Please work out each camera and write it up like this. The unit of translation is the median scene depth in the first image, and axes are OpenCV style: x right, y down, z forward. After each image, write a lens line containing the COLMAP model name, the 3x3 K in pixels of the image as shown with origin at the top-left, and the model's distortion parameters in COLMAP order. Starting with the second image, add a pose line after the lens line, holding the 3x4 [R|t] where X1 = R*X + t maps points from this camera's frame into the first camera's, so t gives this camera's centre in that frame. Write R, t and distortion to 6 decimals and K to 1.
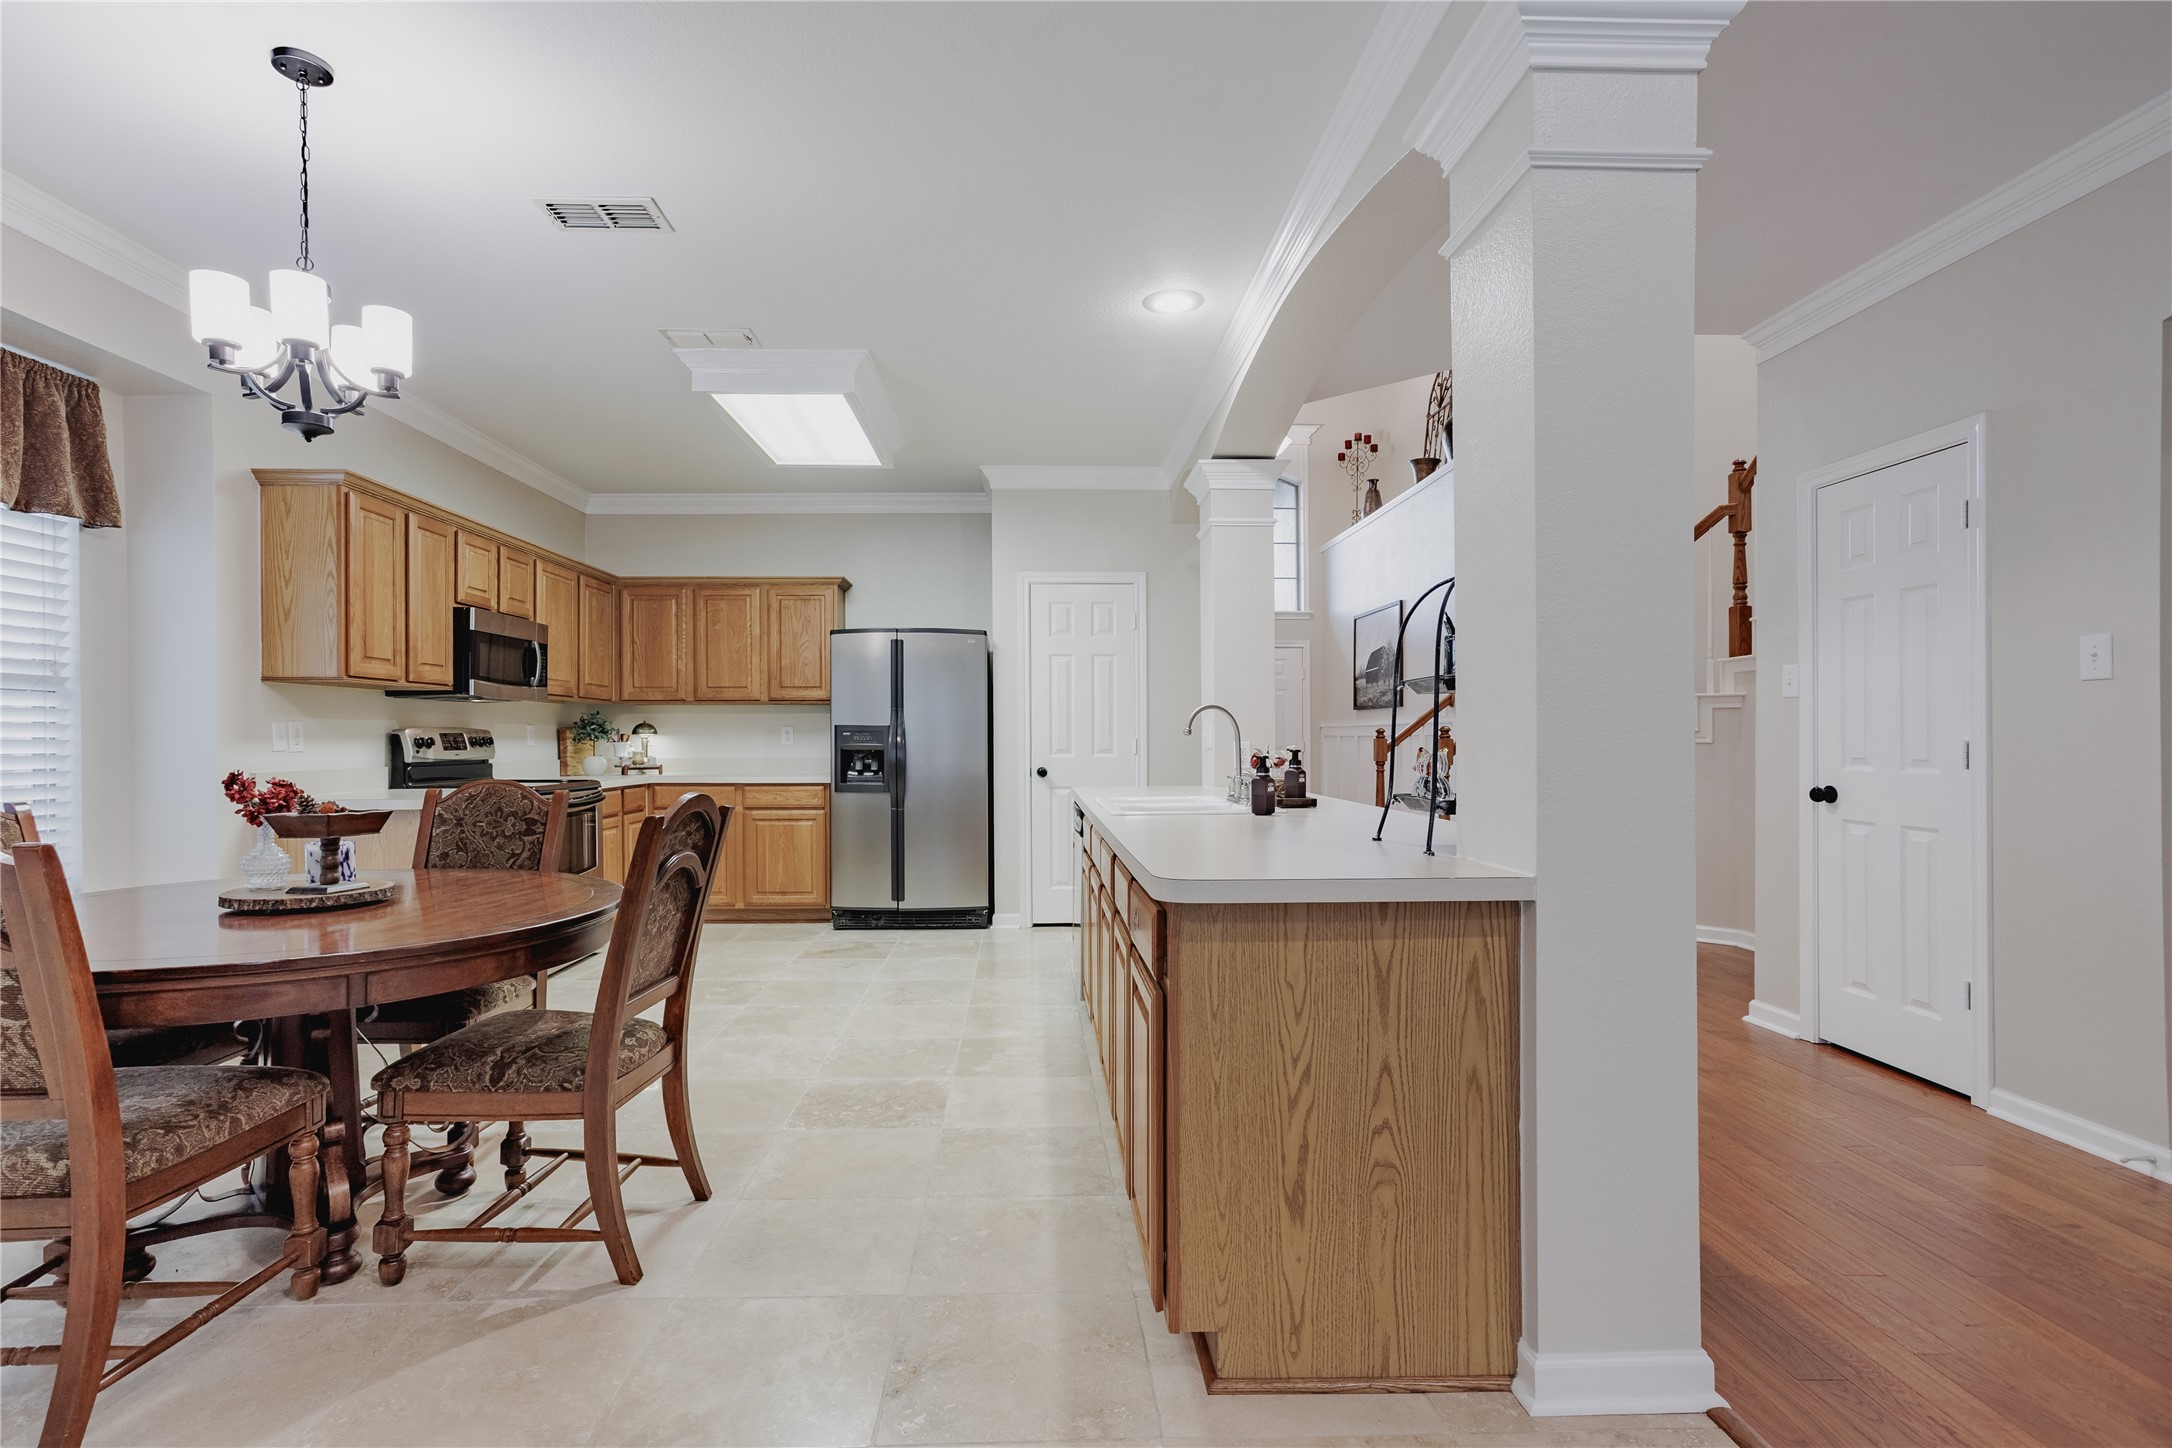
lens RADIAL K [[1048.9, 0, 1043.0], [0, 1048.9, 744.3], [0, 0, 1]] dist [-0.021083, 0.009602]
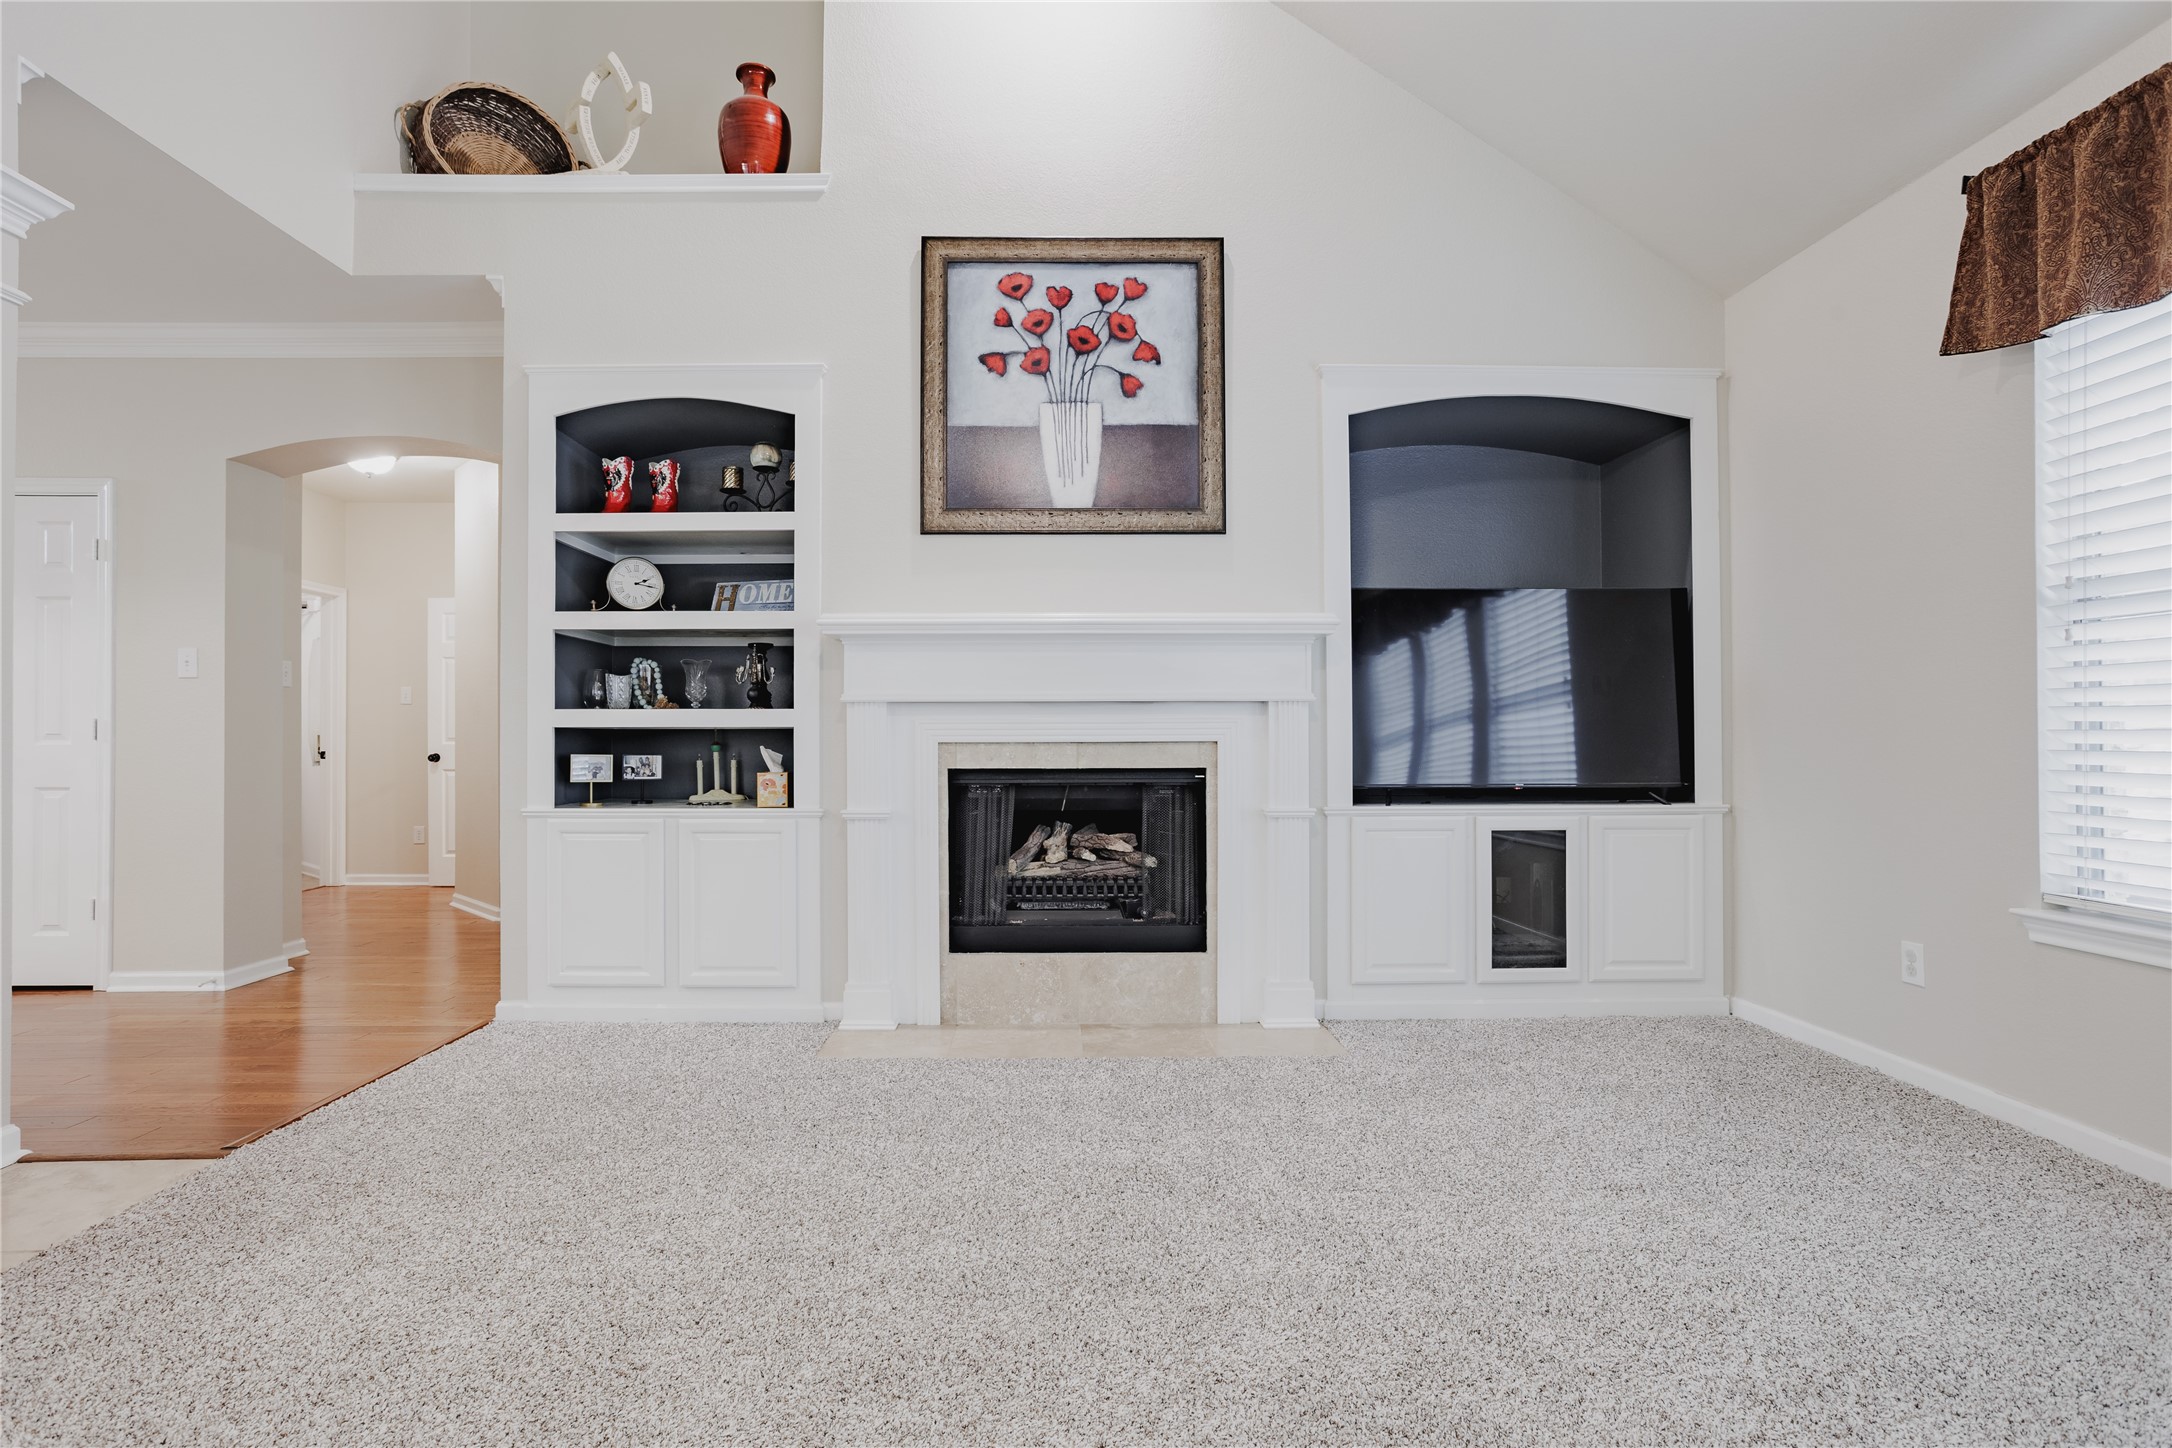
lens RADIAL K [[1048.9, 0, 1036.7], [0, 1048.9, 732.2], [0, 0, 1]] dist [-0.021083, 0.009602]
pose [[0.019867, 0.014189, 0.999702, -0.336262], [0.005244, 0.999884, -0.014295, 0.031602], [-0.999789, 0.005527, 0.019790, -0.193303]]
